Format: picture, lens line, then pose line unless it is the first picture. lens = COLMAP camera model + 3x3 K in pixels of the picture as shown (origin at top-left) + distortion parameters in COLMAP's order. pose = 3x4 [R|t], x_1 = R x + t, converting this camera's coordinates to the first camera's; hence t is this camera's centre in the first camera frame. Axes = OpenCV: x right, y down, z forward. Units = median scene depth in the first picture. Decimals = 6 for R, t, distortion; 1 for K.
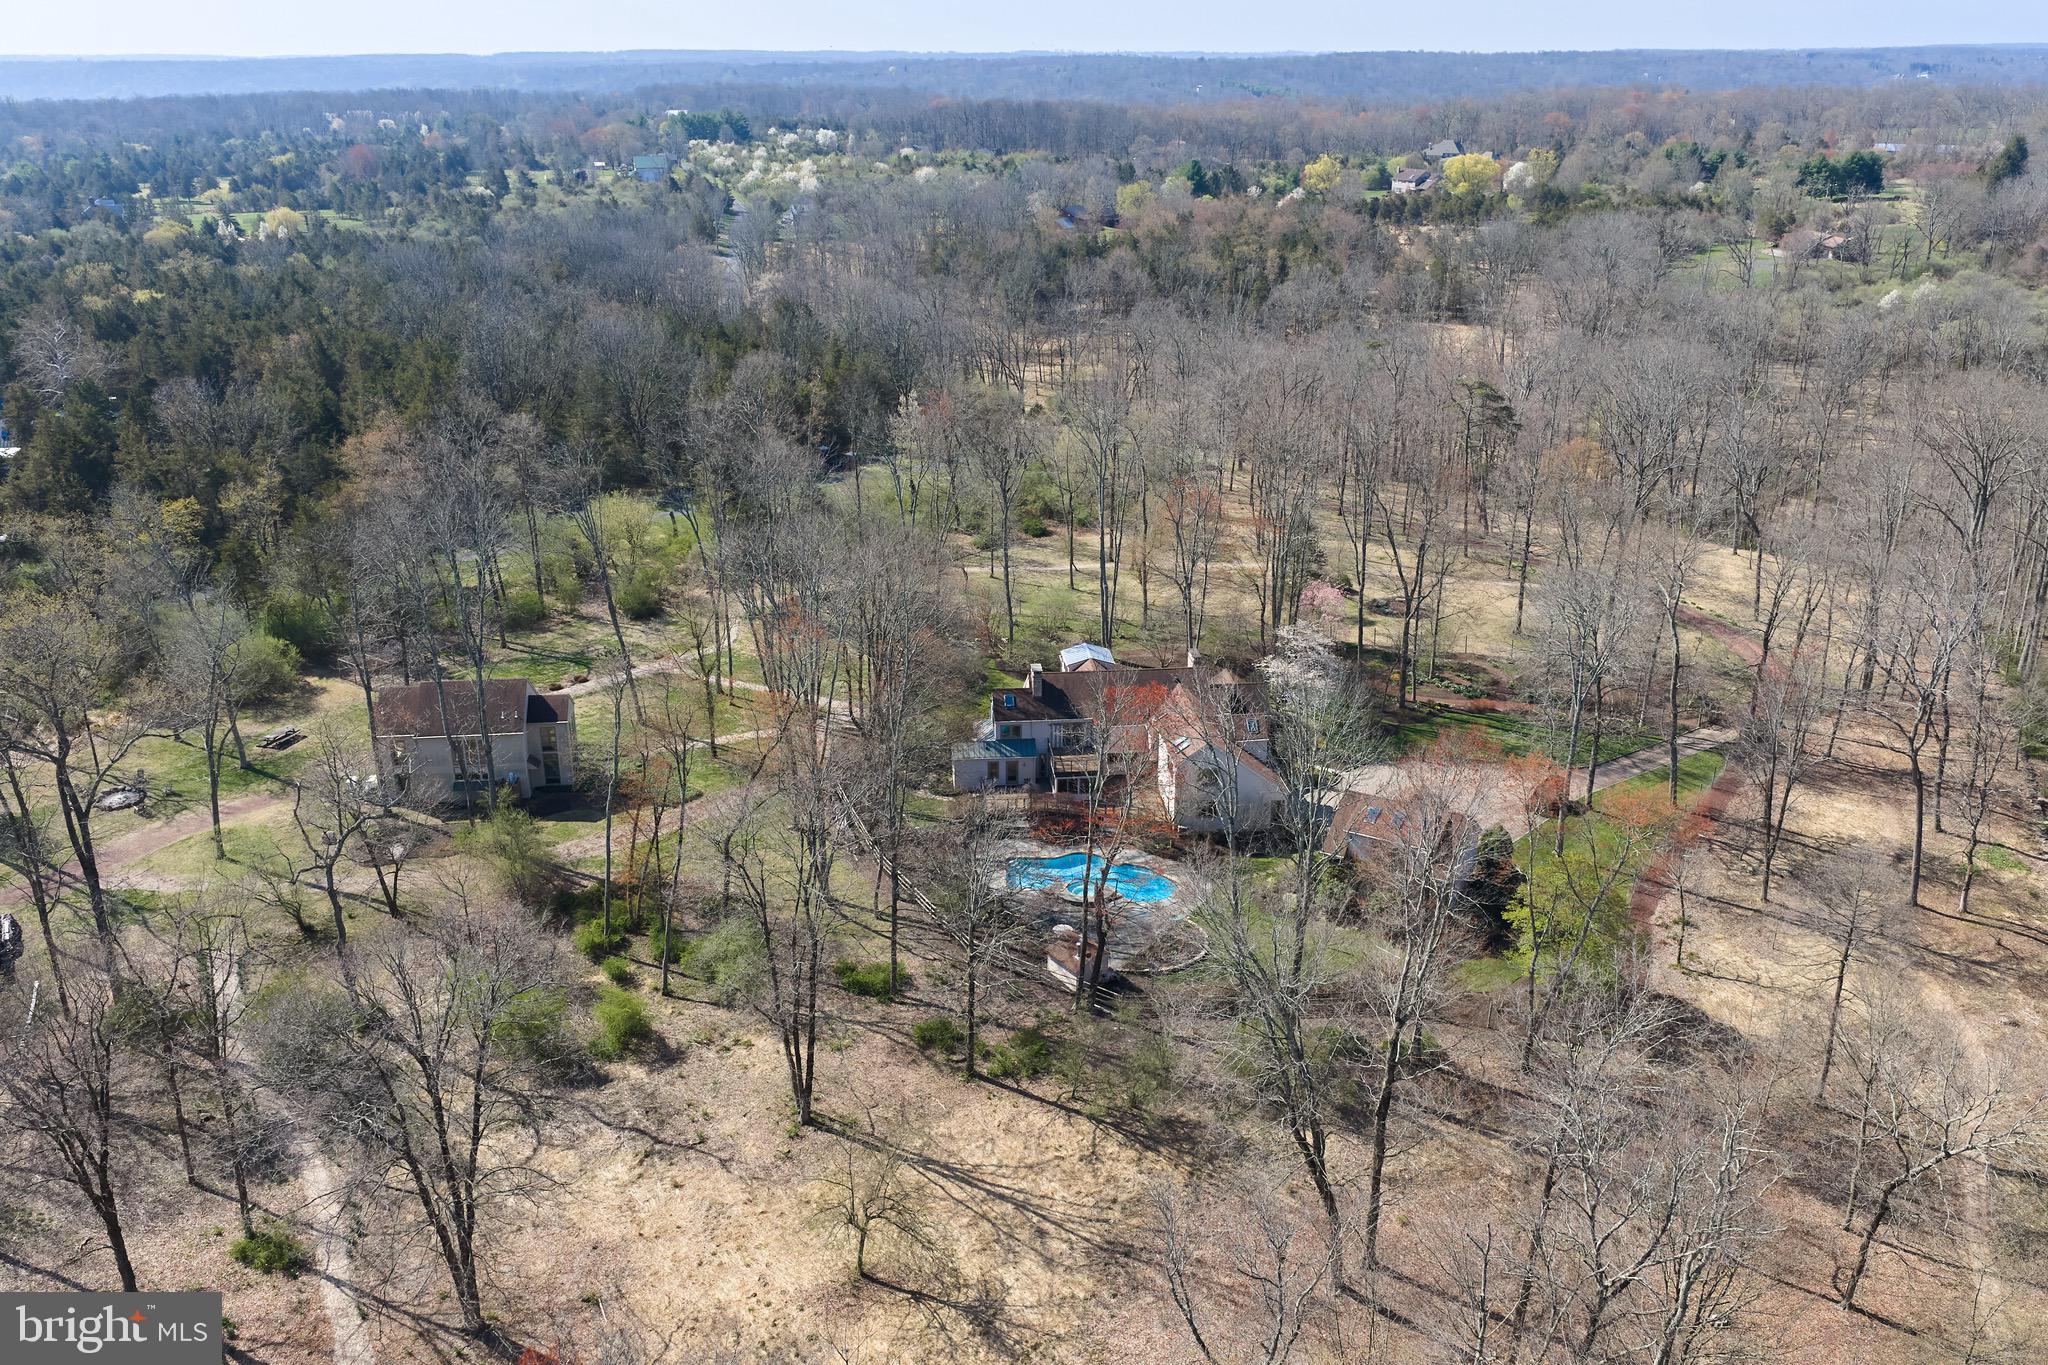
lens RADIAL K [[1706.7, 0, 1019.3], [0, 1706.7, 682.3], [0, 0, 1]] dist [0.028034, -0.037451]
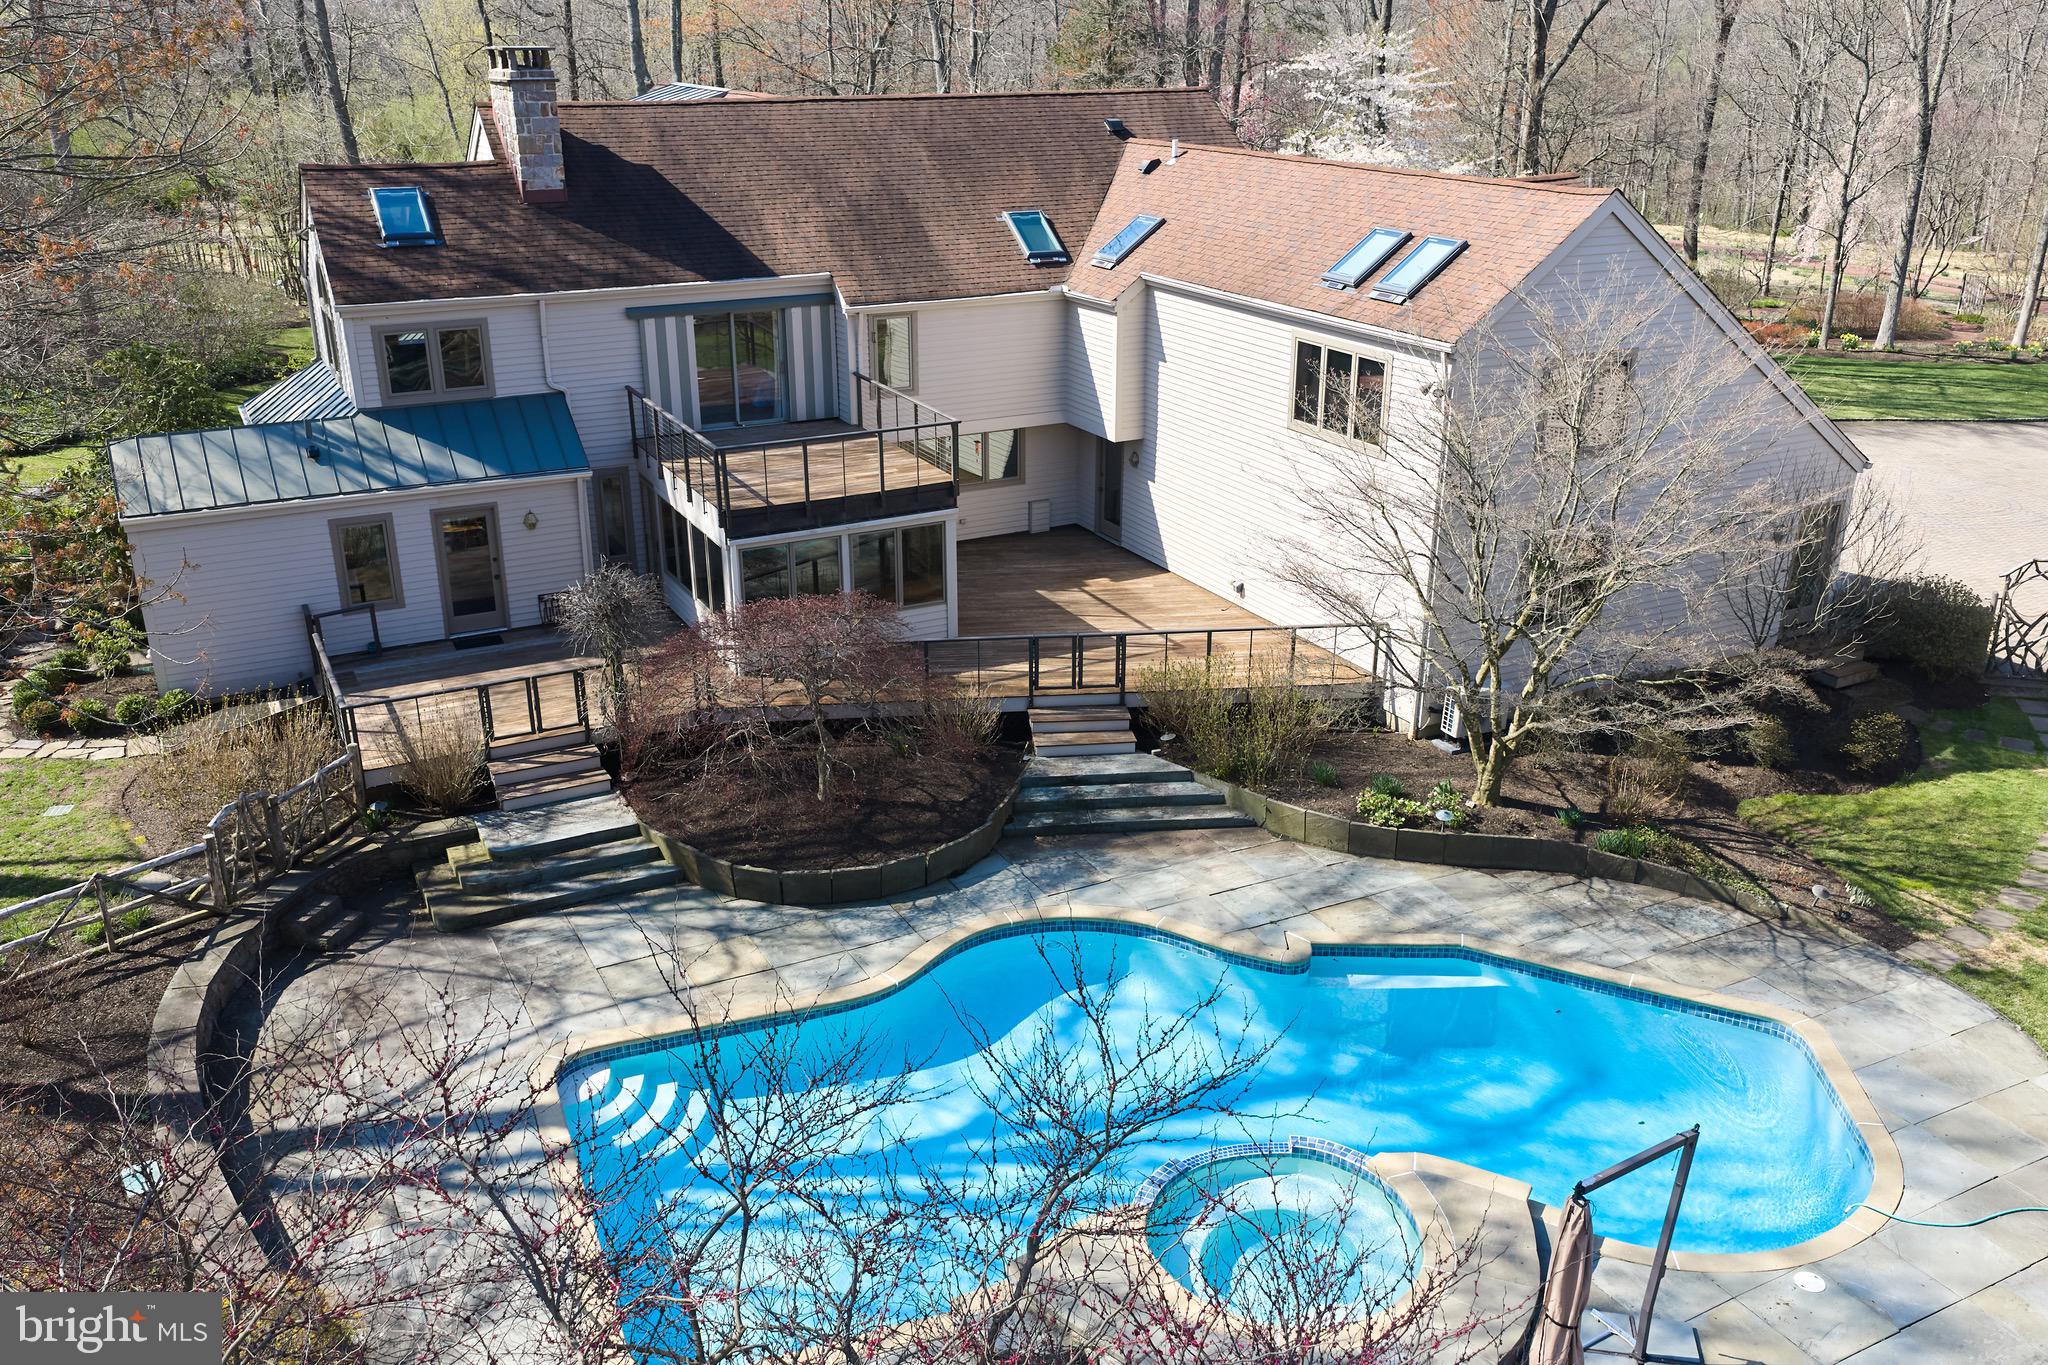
lens RADIAL K [[1706.7, 0, 1023.7], [0, 1706.7, 676.6], [0, 0, 1]] dist [0.028034, -0.037451]
pose [[0.923149, -0.130637, 0.361565, -0.015390], [0.125313, 0.991380, 0.038246, 0.055204], [-0.363444, 0.010002, 0.931562, 0.668476]]
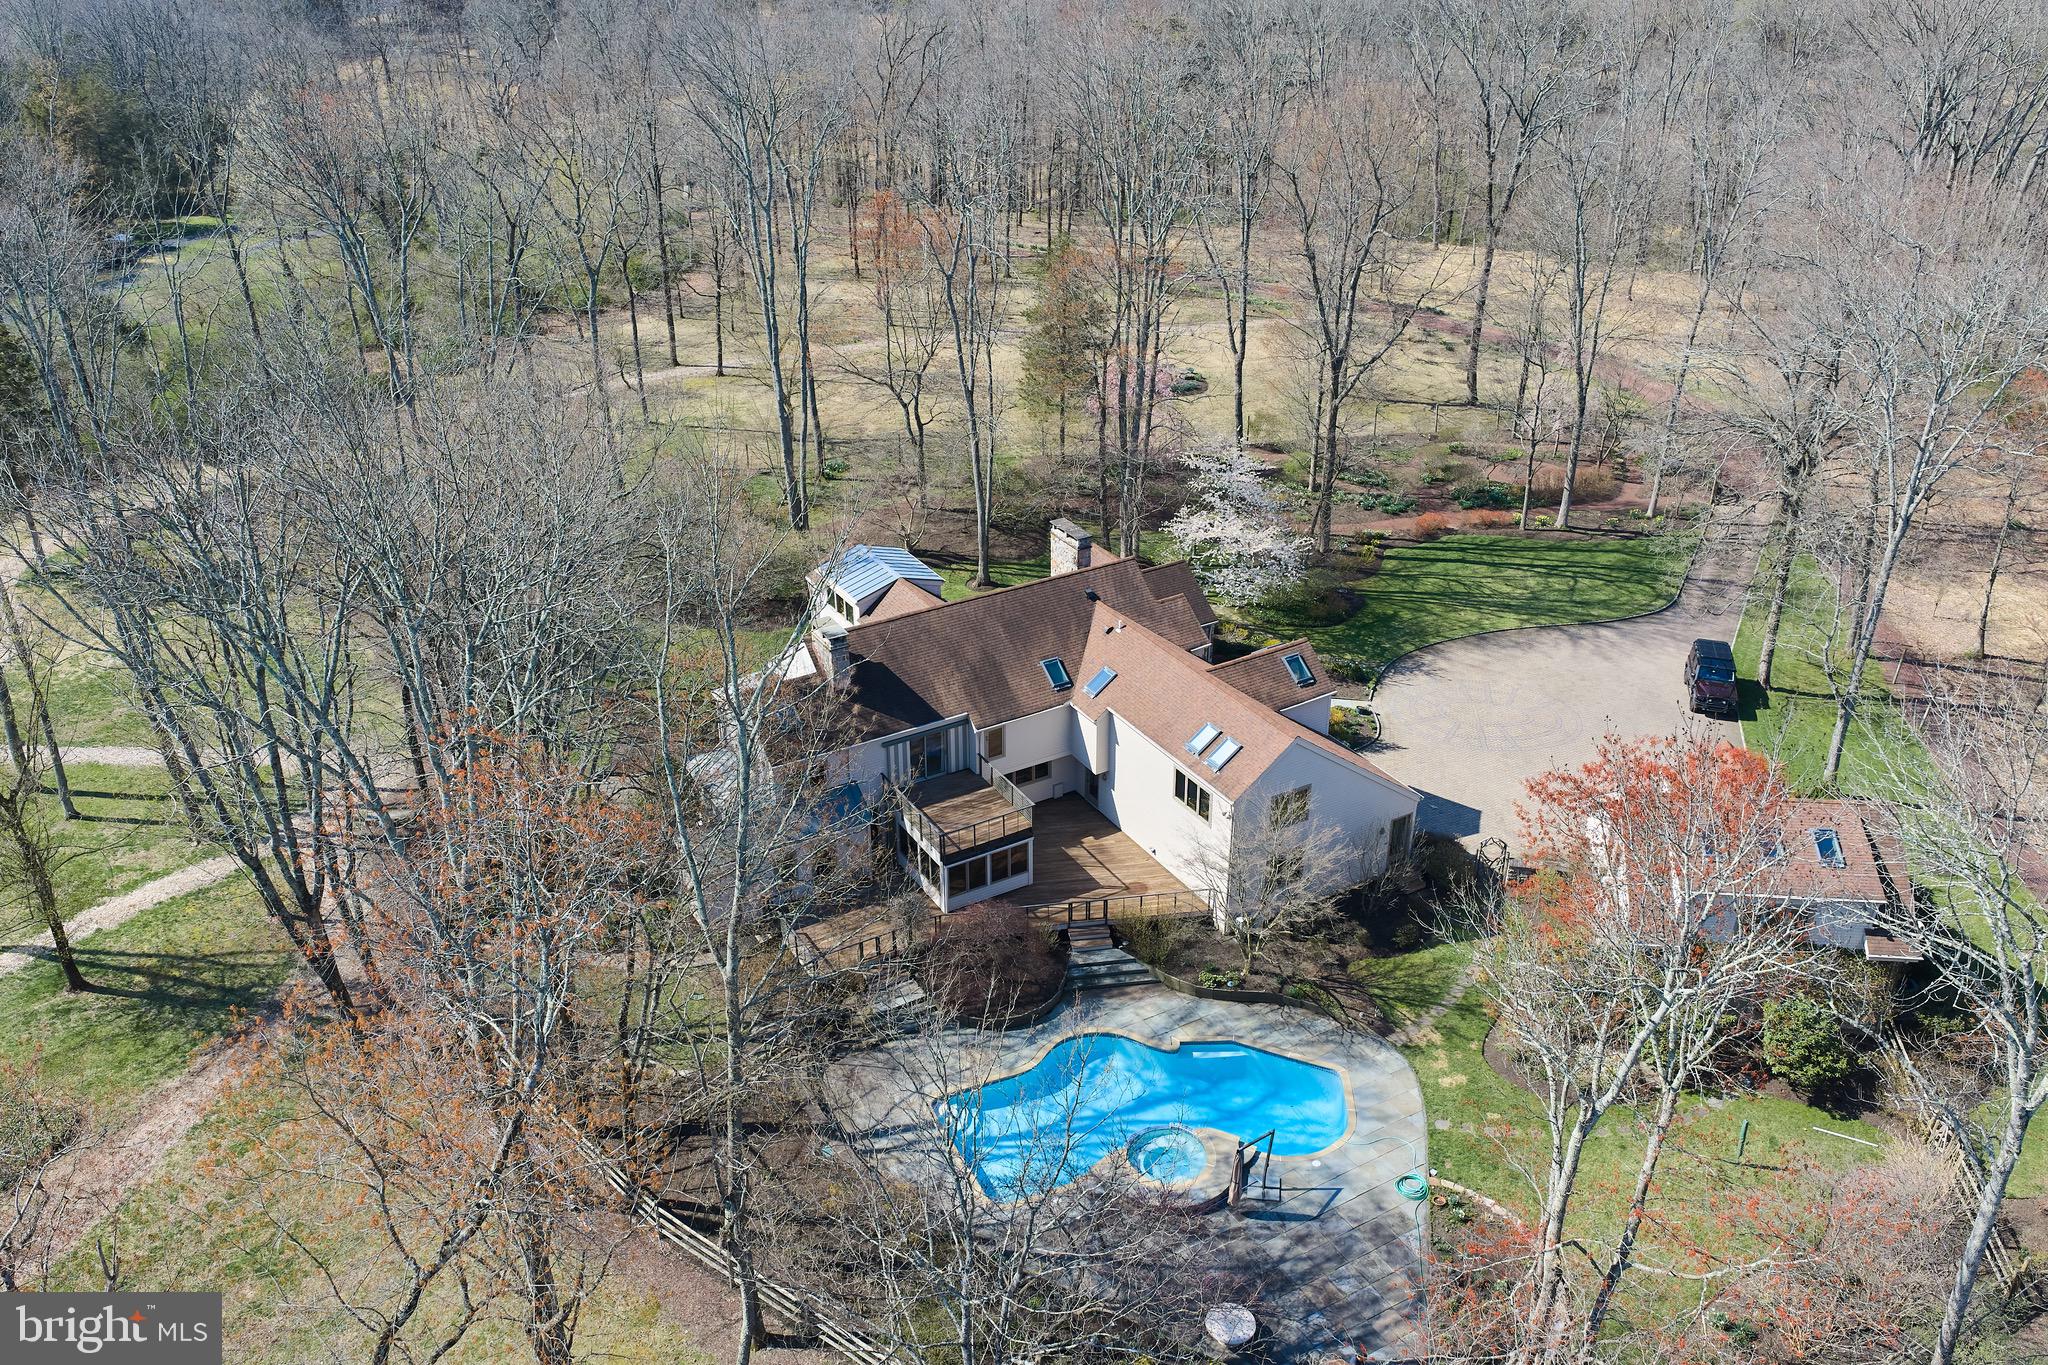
lens RADIAL K [[1706.7, 0, 1008.5], [0, 1706.7, 687.6], [0, 0, 1]] dist [0.028034, -0.037451]
pose [[0.905790, -0.204420, 0.371157, -0.101429], [0.147172, 0.973177, 0.176824, -0.057415], [-0.397348, -0.105542, 0.911579, 0.477041]]
